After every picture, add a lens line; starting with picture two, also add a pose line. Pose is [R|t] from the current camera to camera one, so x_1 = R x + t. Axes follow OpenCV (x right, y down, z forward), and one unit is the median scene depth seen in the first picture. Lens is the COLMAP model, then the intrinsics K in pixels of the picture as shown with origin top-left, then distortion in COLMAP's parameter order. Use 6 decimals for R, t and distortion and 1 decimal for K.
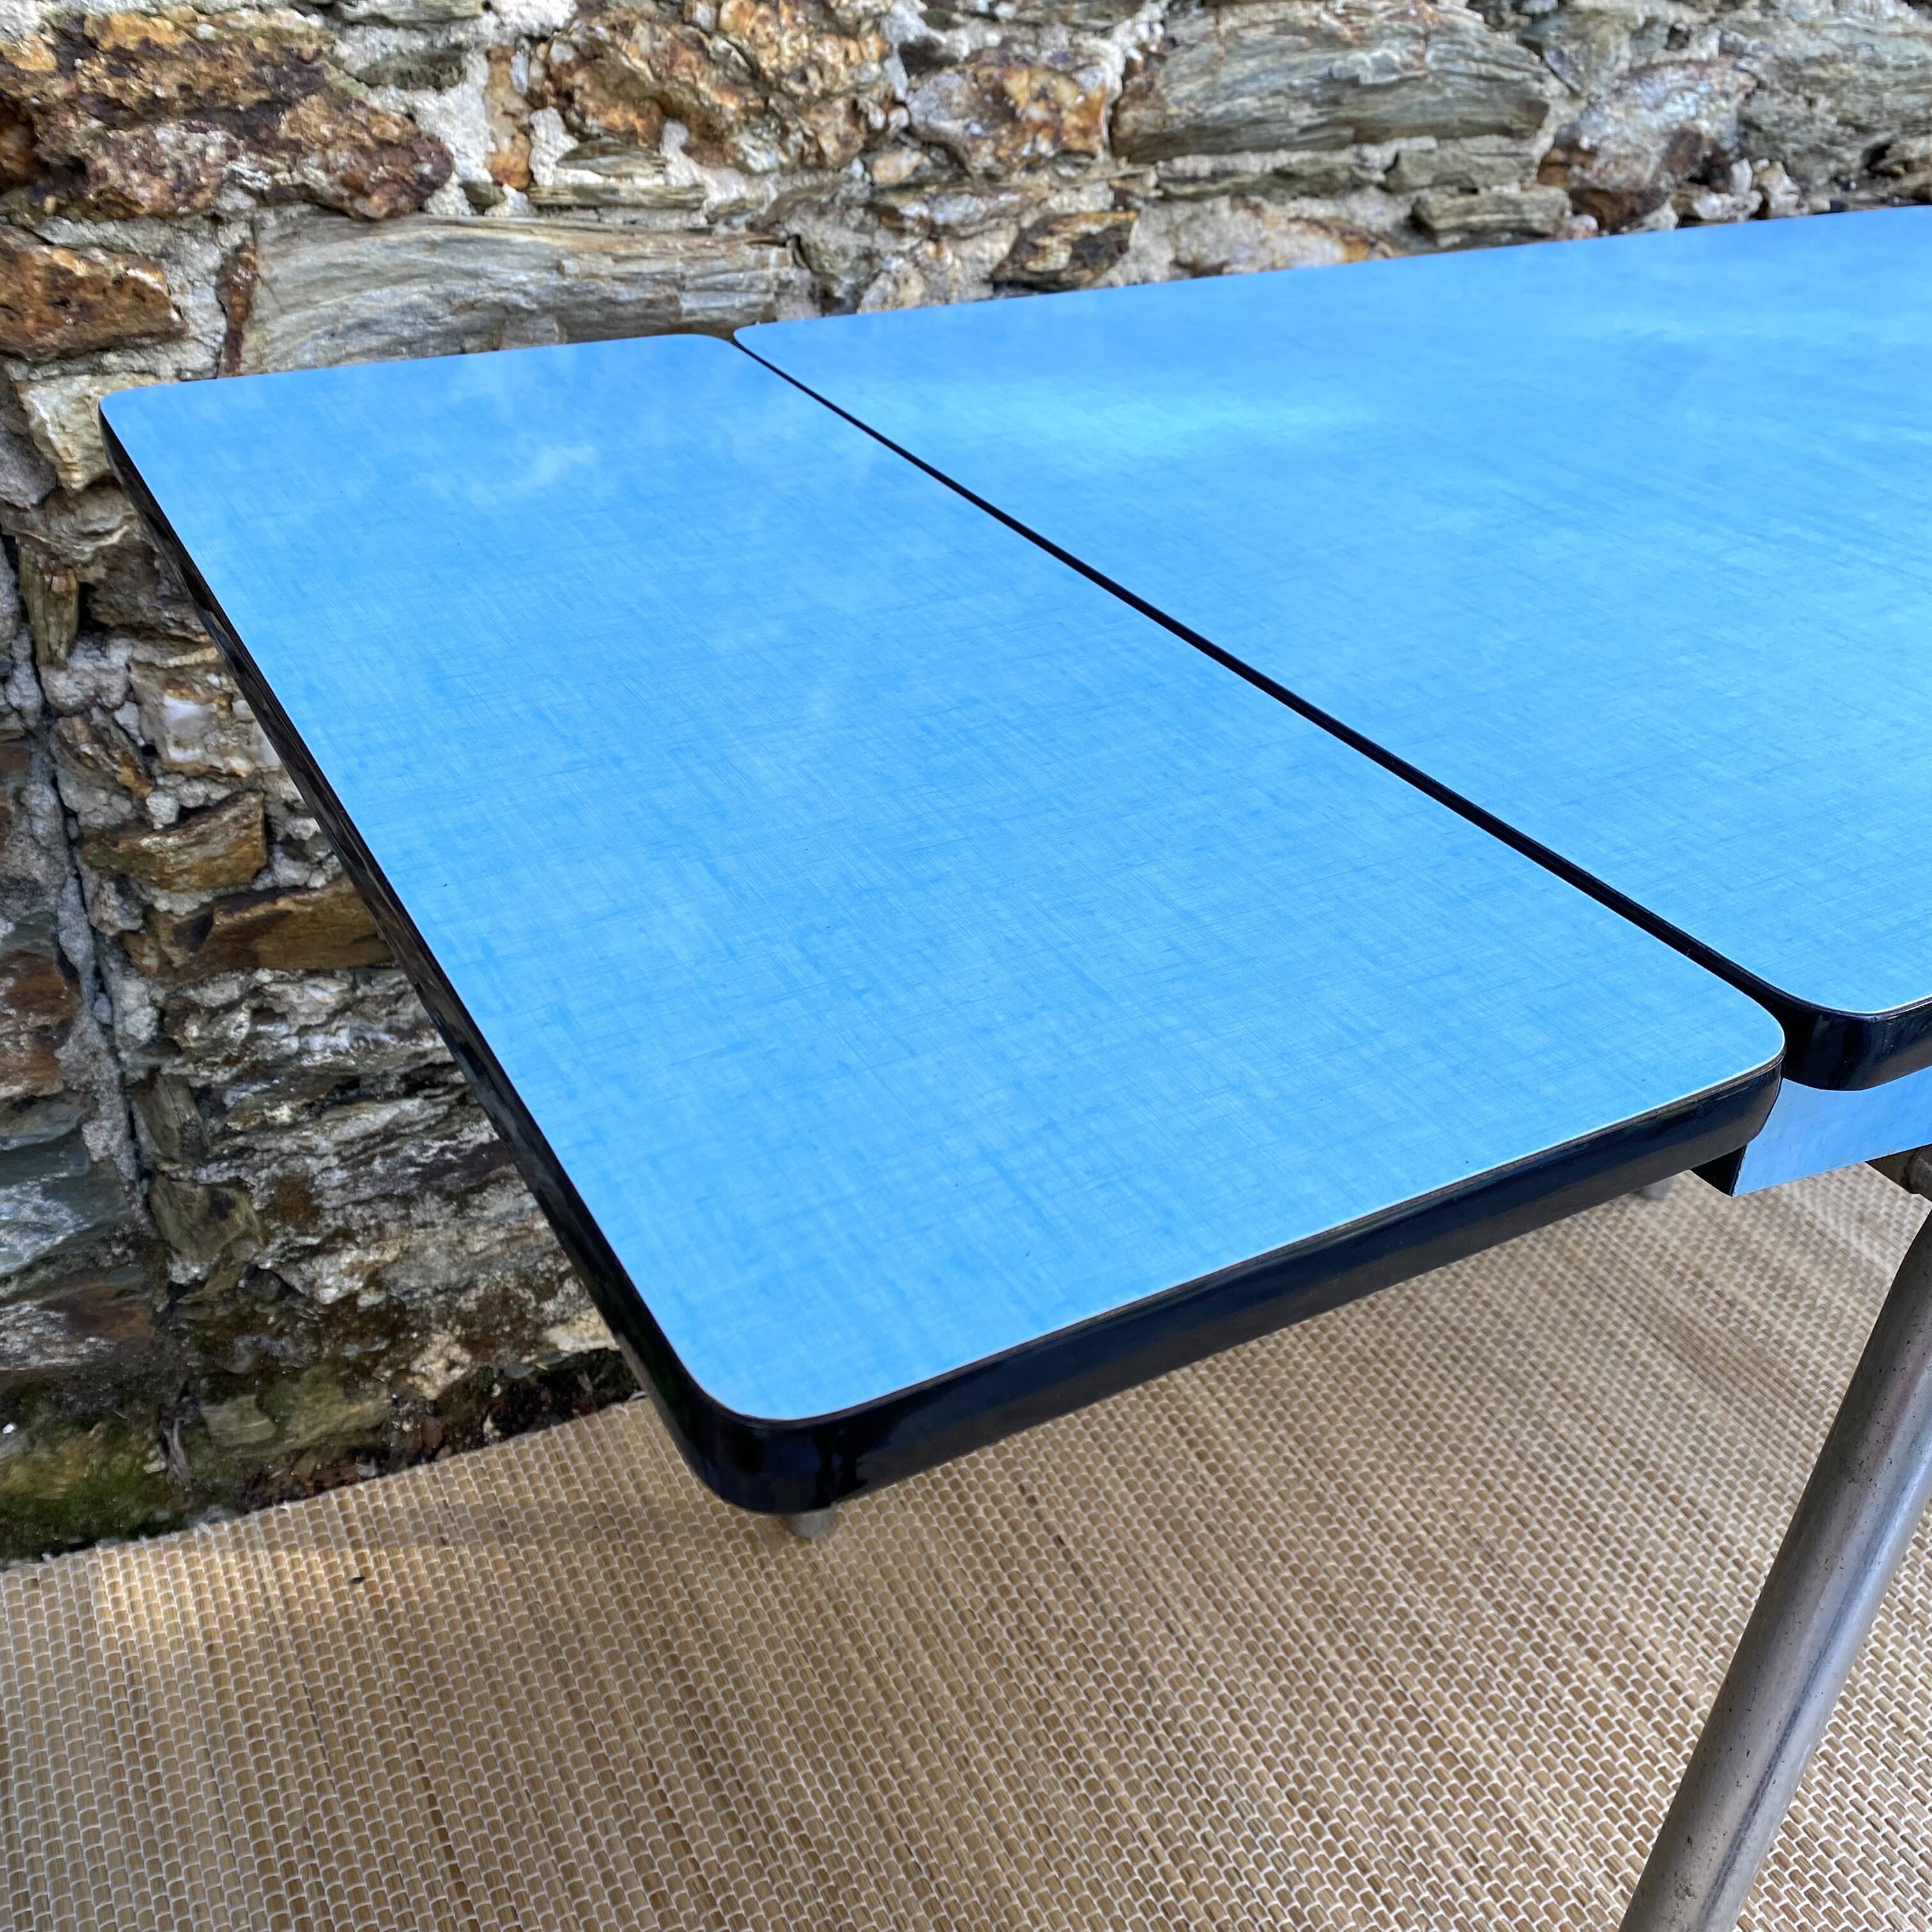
lens RADIAL K [[1964.6, 0, 989.4], [0, 1964.6, 956.3], [0, 0, 1]] dist [-0.005801, 0.015302]
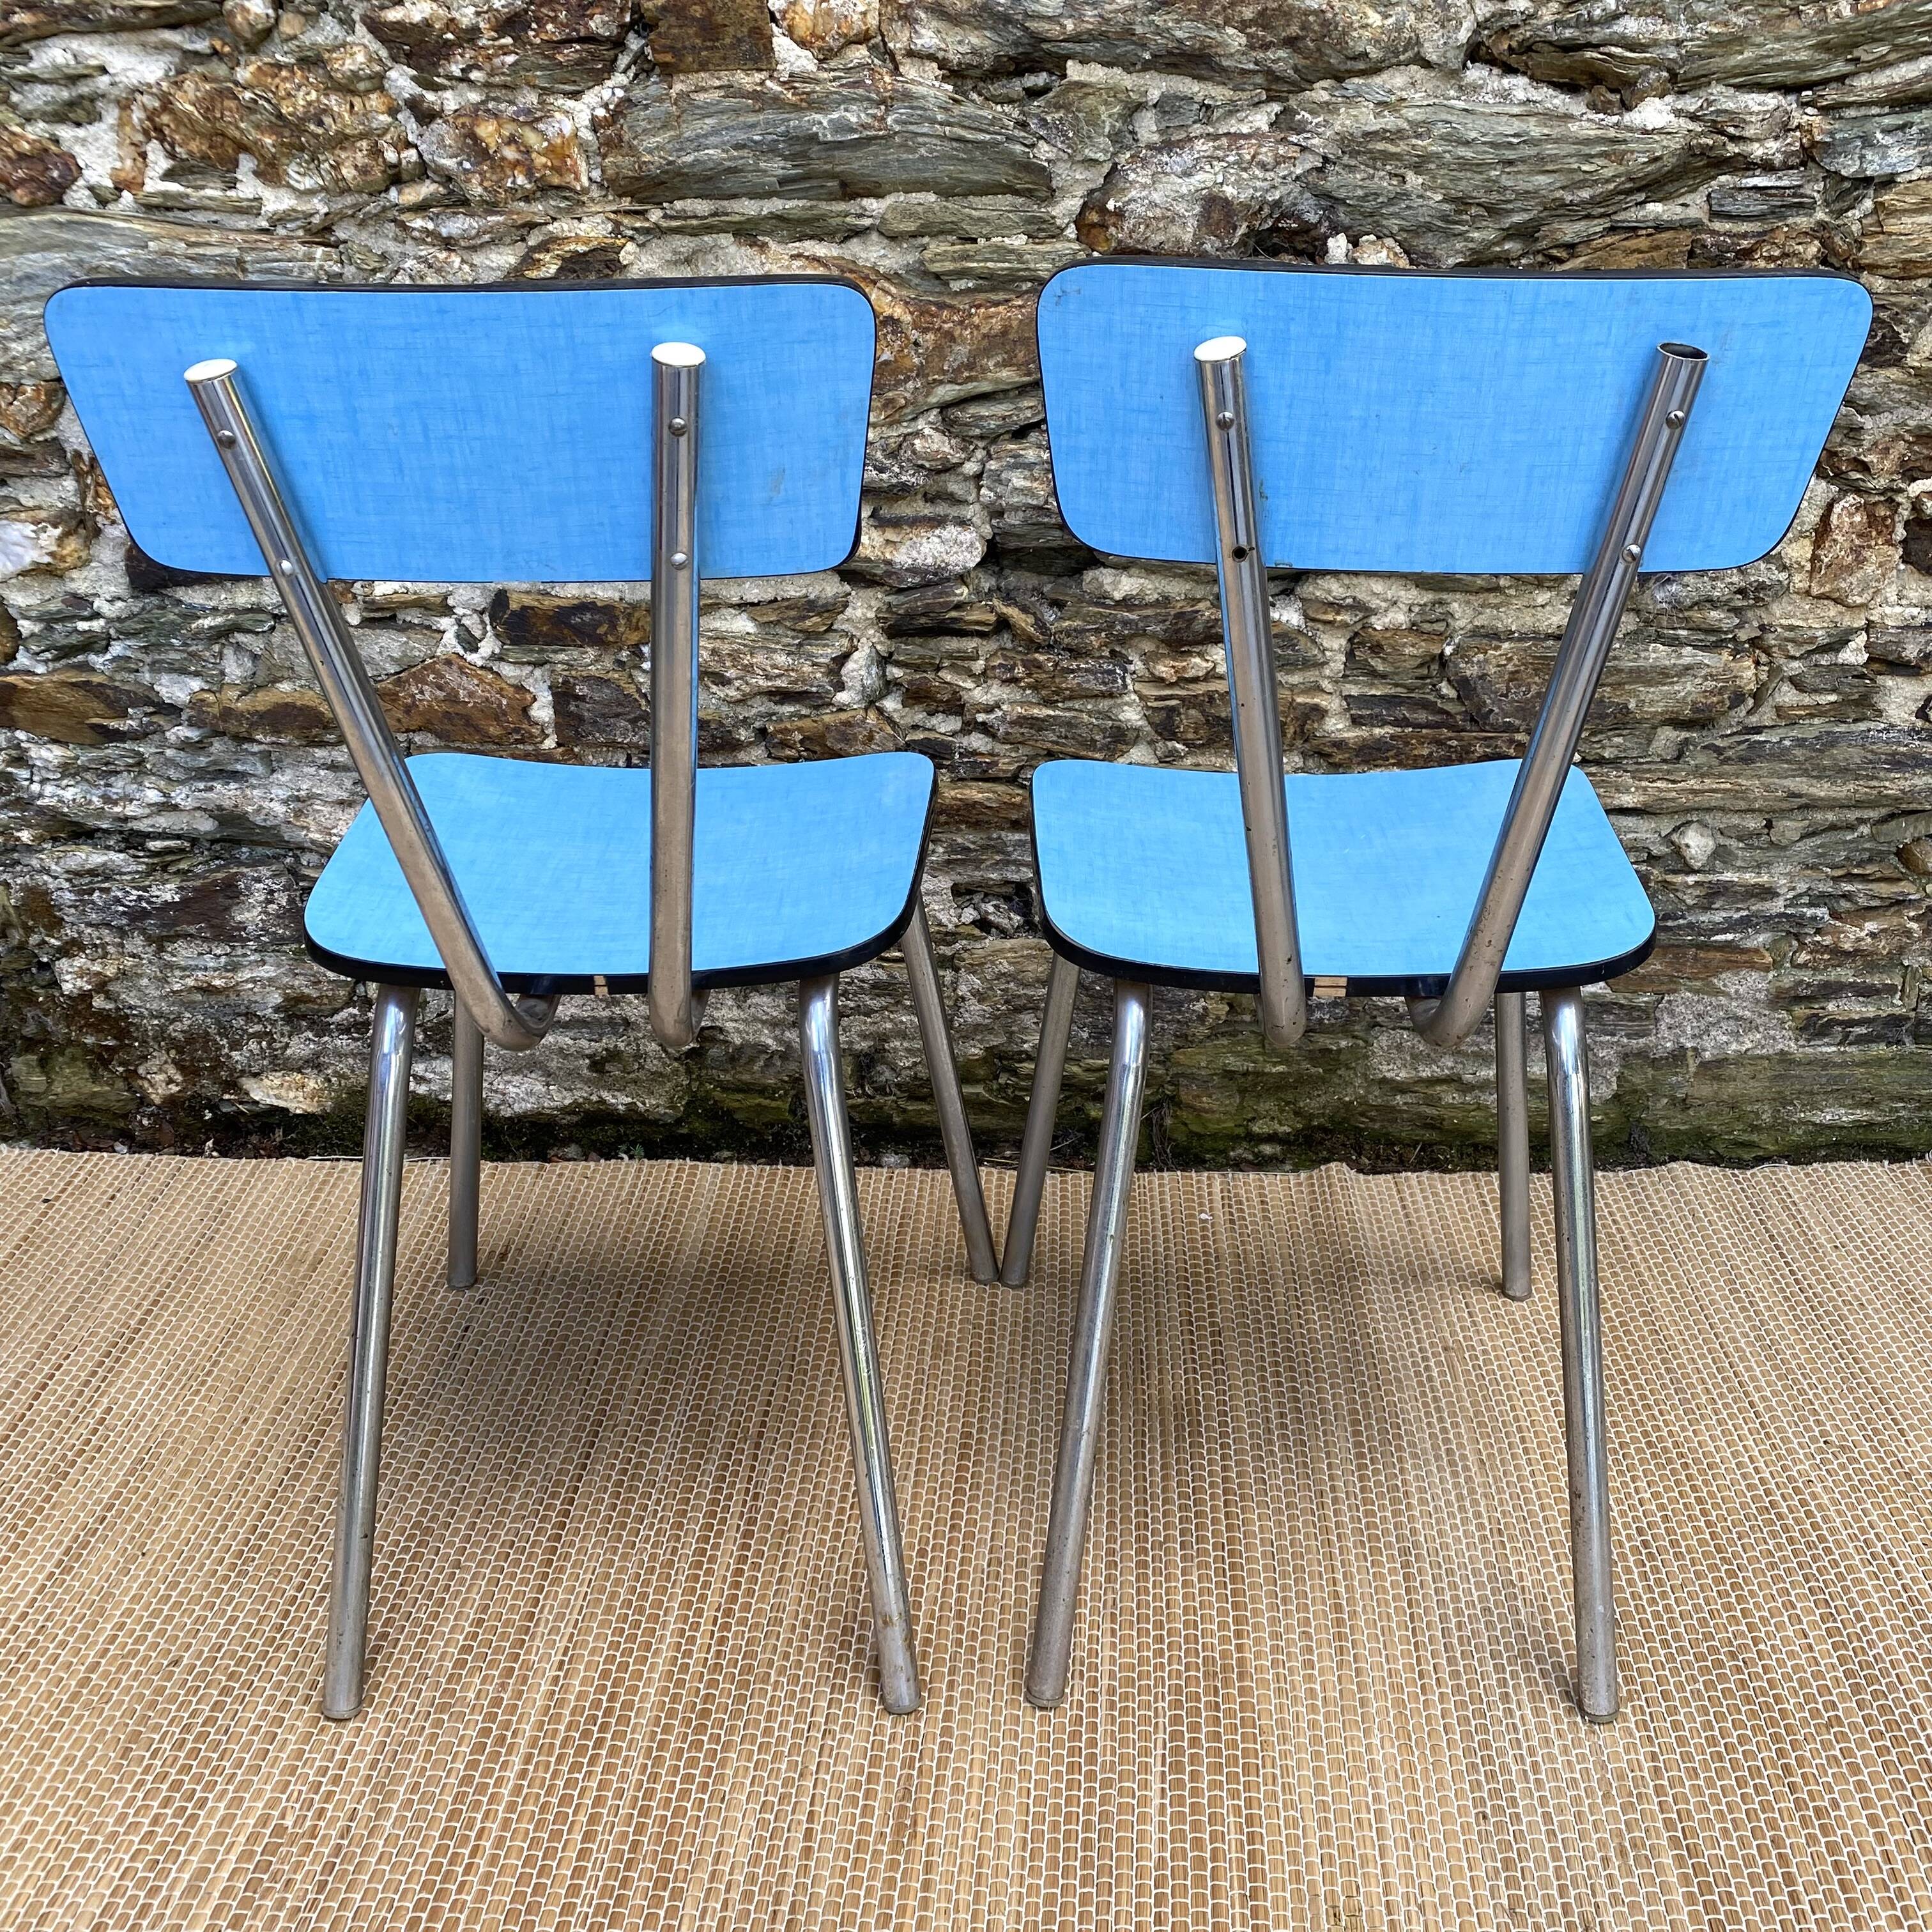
lens RADIAL K [[1946.2, 0, 984.3], [0, 1946.2, 980.1], [0, 0, 1]] dist [0.003395, 0.006537]
pose [[0.857375, 0.181098, -0.481779, 1.040936], [-0.235288, 0.970428, -0.053941, 0.102899], [0.457763, 0.159604, 0.874631, 0.098183]]
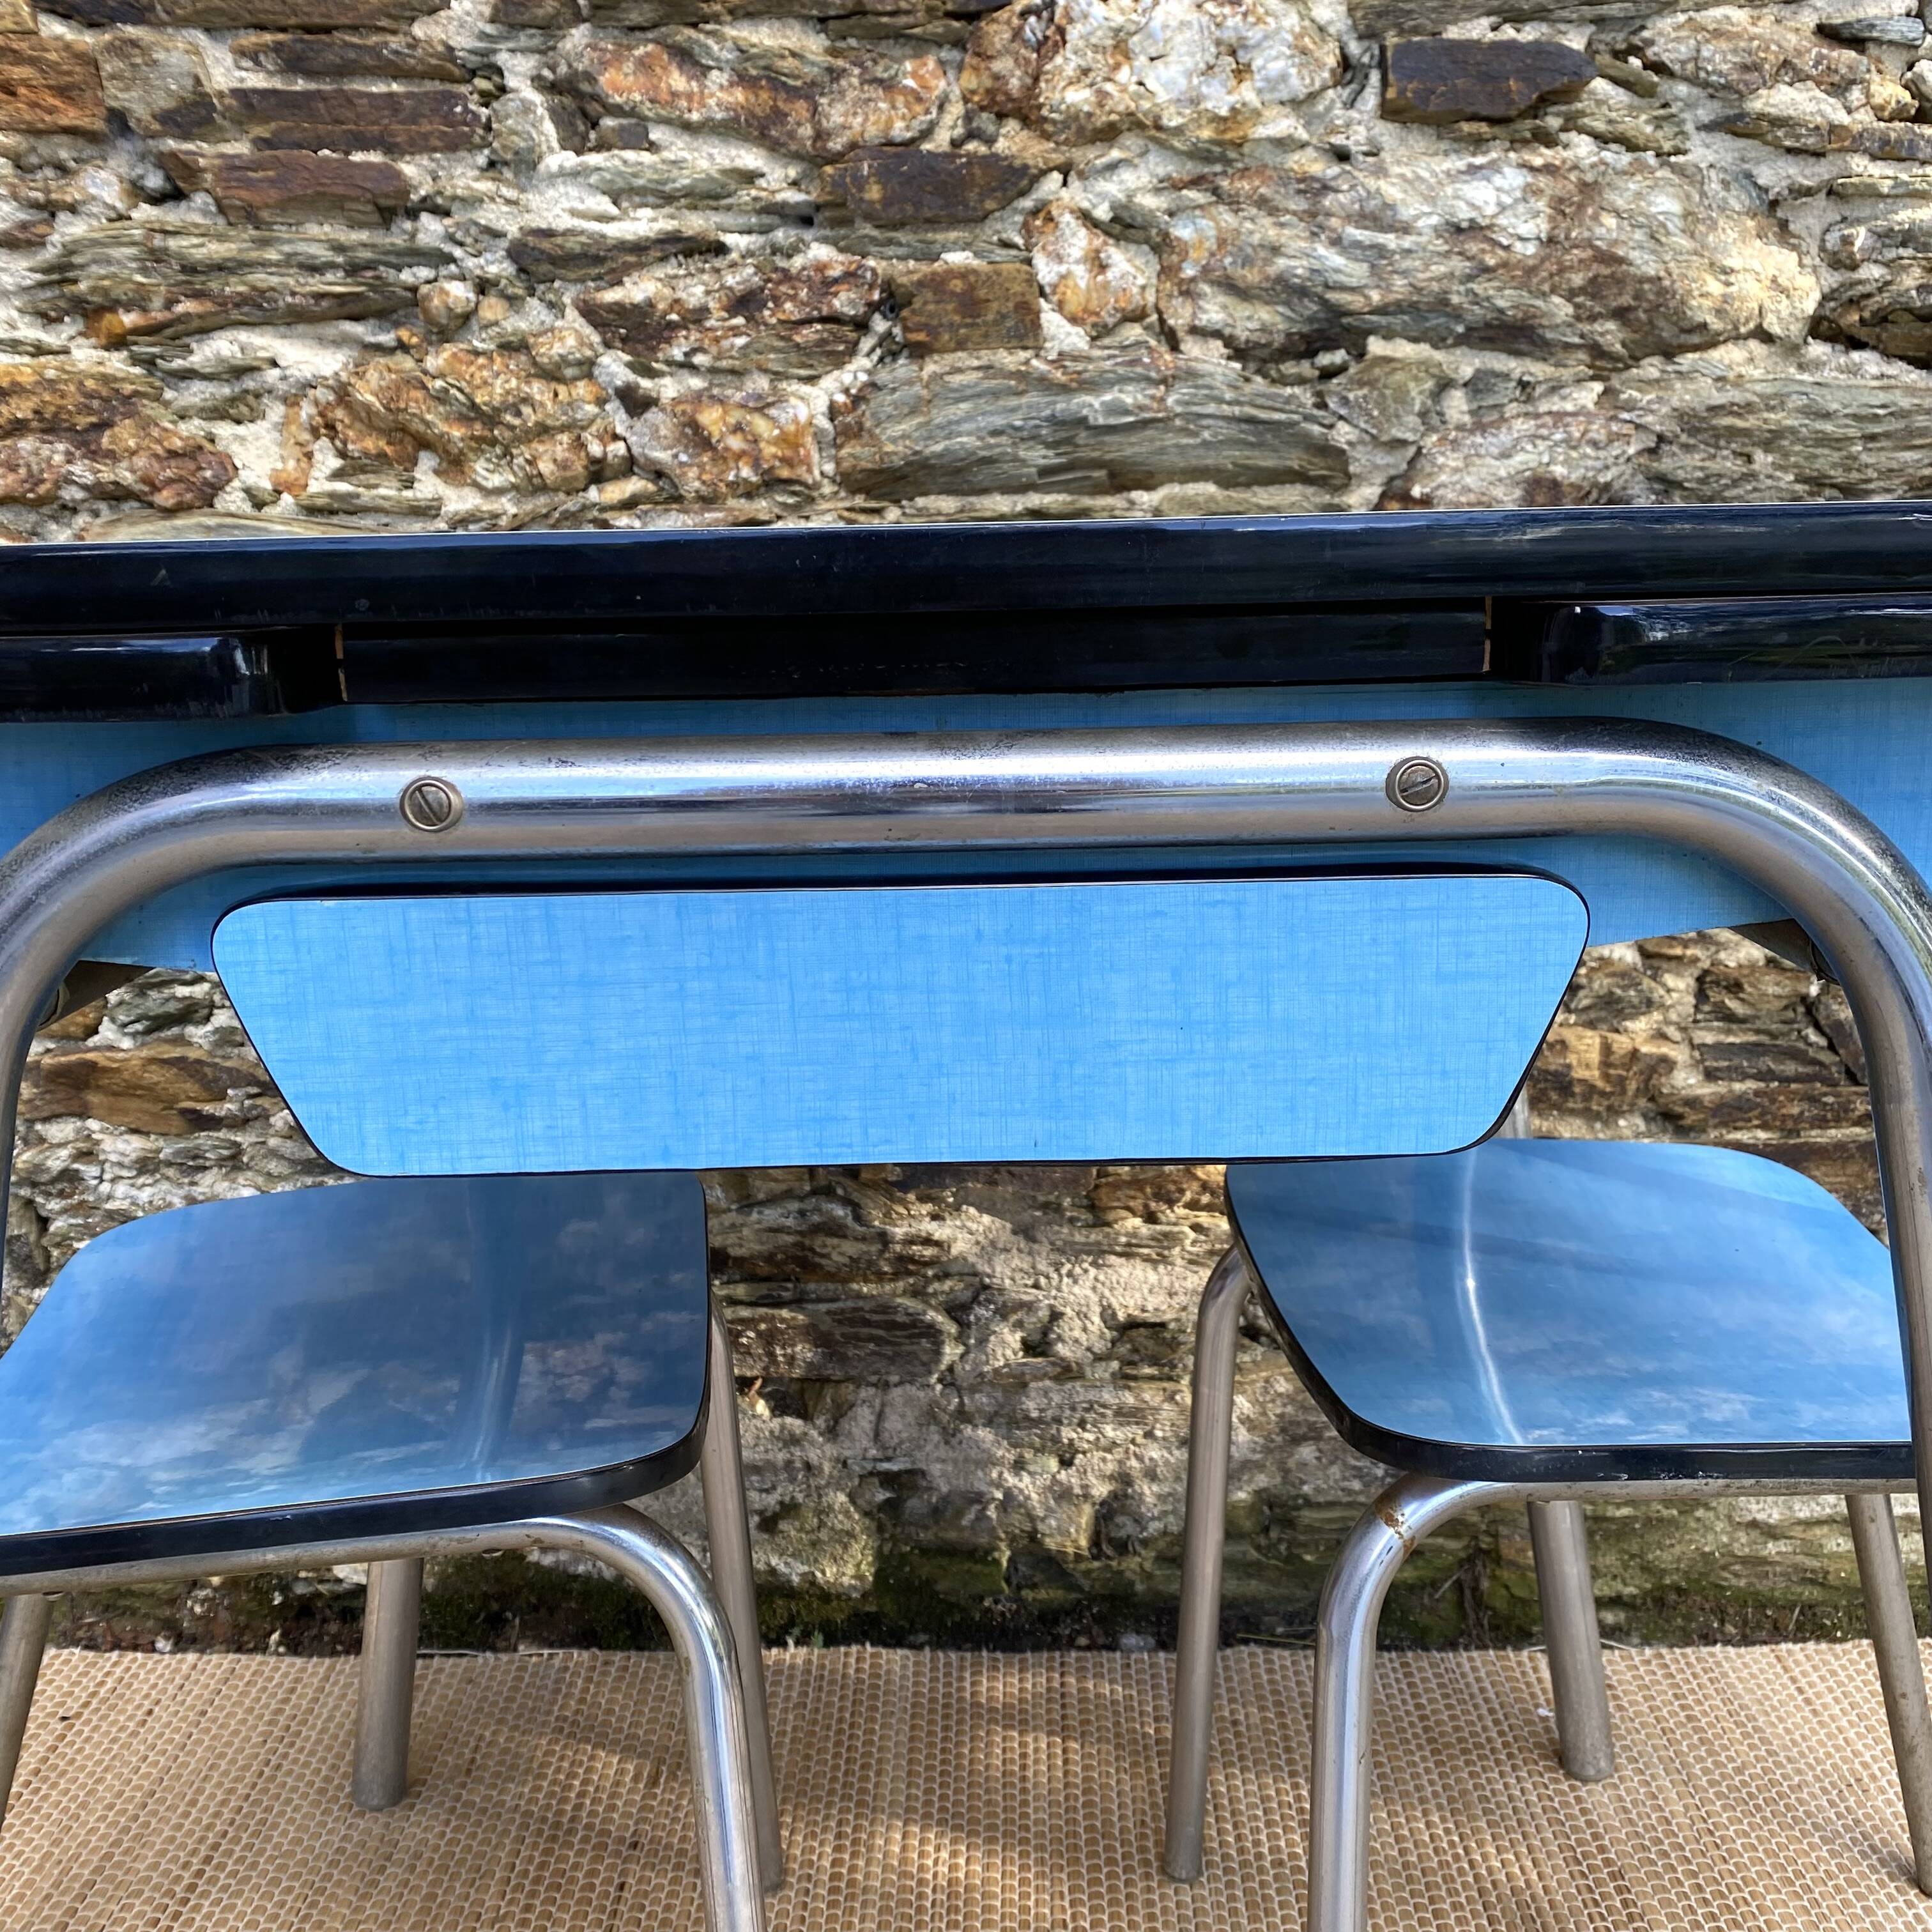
lens RADIAL K [[1925.3, 0, 987.7], [0, 1925.3, 973.1], [0, 0, 1]] dist [0.035734, -0.083160]
pose [[0.867488, 0.051940, -0.494739, 0.740172], [-0.215823, 0.935356, -0.280232, 0.146954], [0.448202, 0.349874, 0.822619, 0.252116]]
